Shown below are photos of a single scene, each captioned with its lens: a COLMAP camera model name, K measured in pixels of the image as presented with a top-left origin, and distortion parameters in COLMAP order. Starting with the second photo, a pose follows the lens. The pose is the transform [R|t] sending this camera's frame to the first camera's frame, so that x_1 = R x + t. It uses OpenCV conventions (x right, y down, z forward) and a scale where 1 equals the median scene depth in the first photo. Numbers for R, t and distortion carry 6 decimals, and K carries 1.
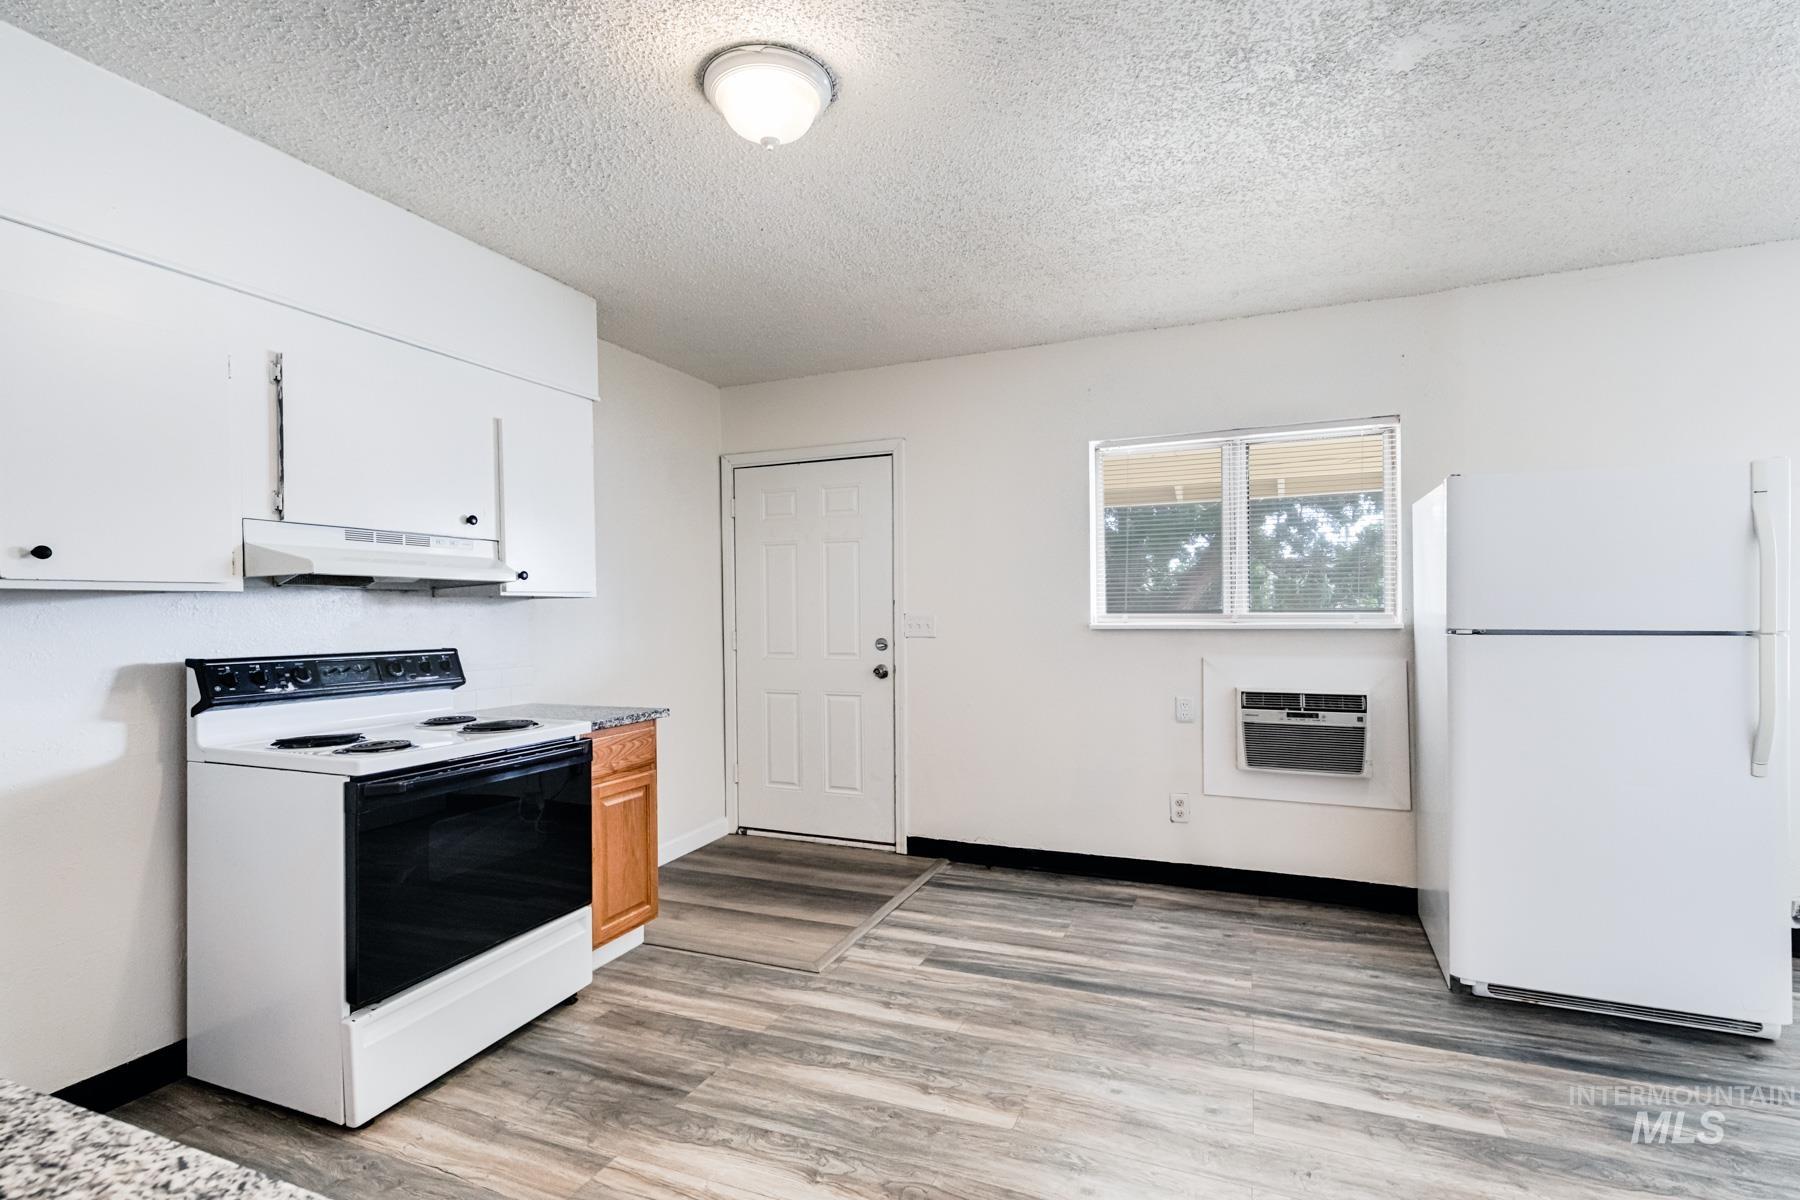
lens RADIAL K [[774.3, 0, 915.4], [0, 774.3, 608.3], [0, 0, 1]] dist [0.001322, -0.000157]
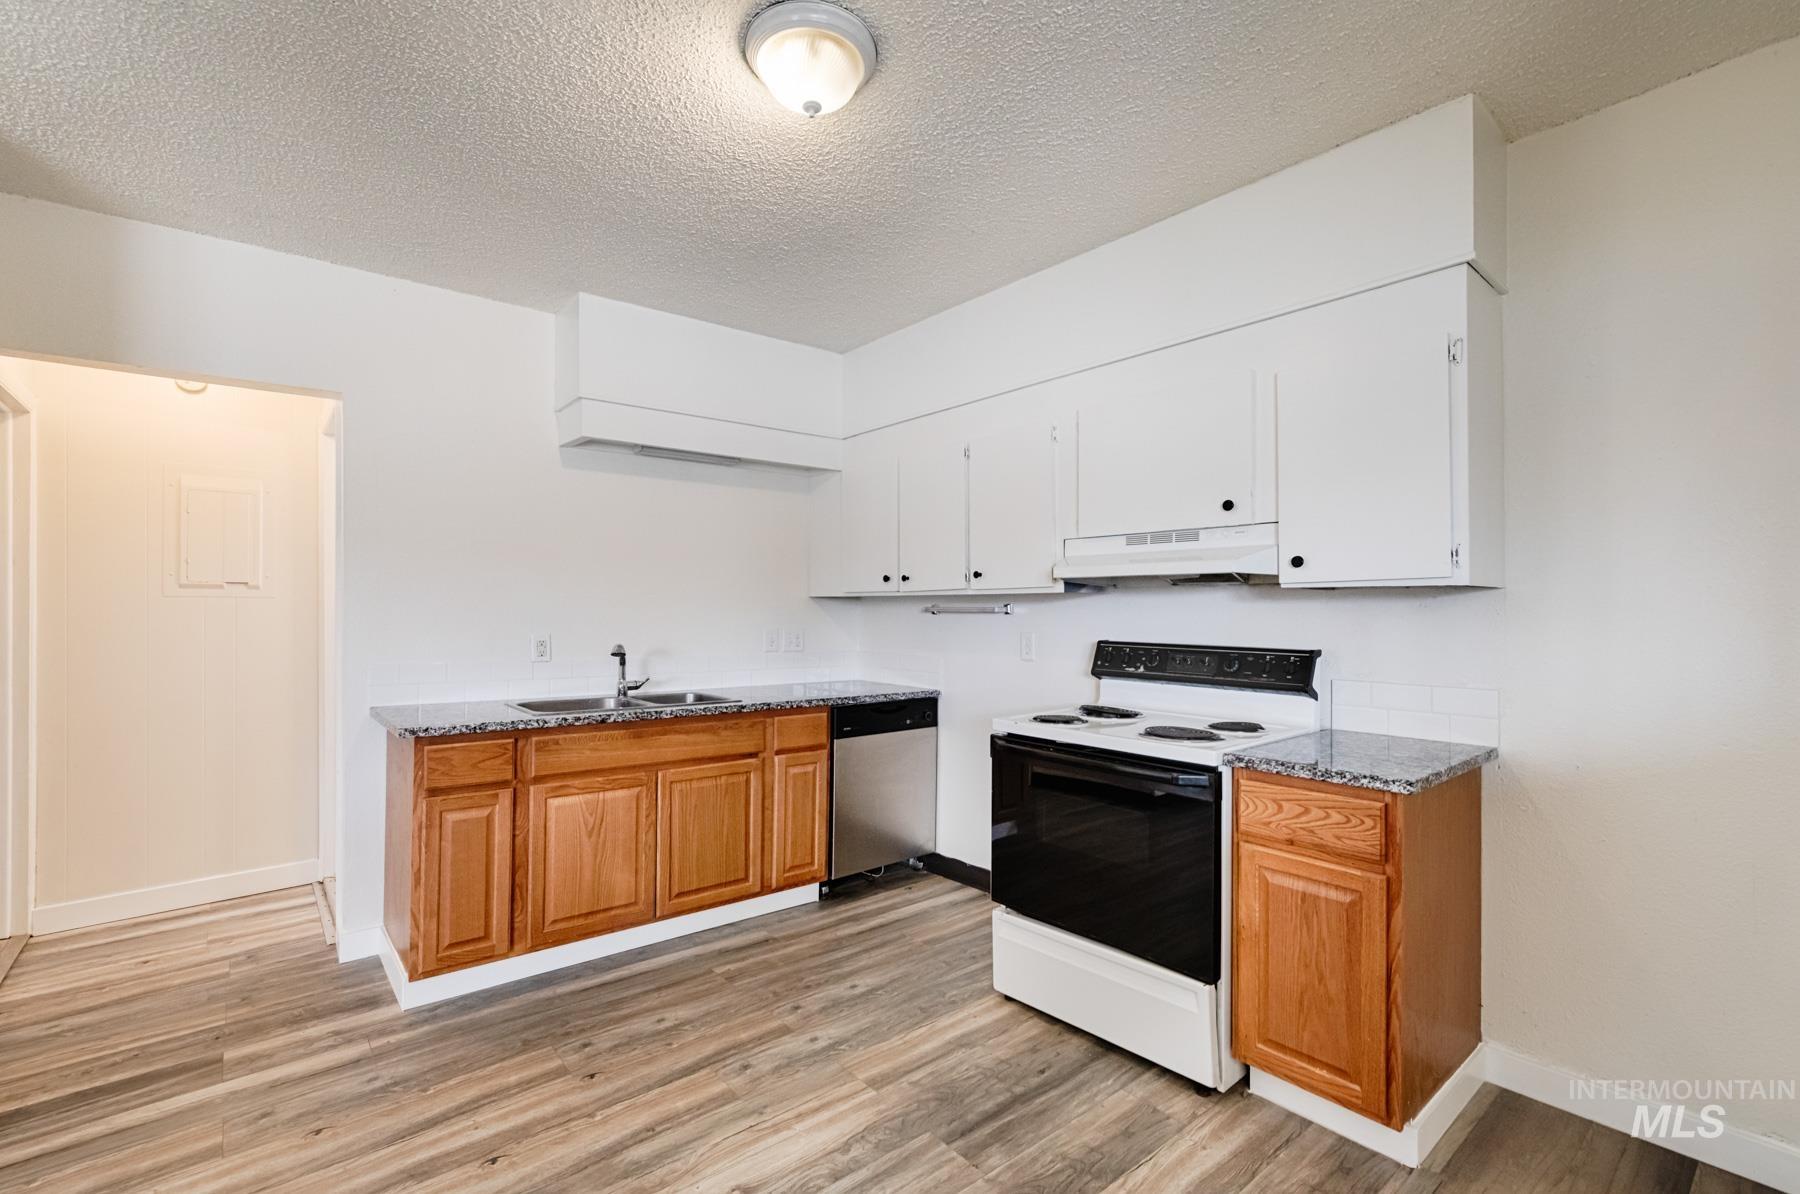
lens RADIAL K [[811.7, 0, 855.6], [0, 811.7, 604.2], [0, 0, 1]] dist [0.001180, 0.000129]
pose [[-0.485819, 0.006038, -0.874038, 0.440996], [0.007642, 0.999967, 0.002660, -0.004975], [0.874026, -0.005387, -0.485849, 1.037275]]
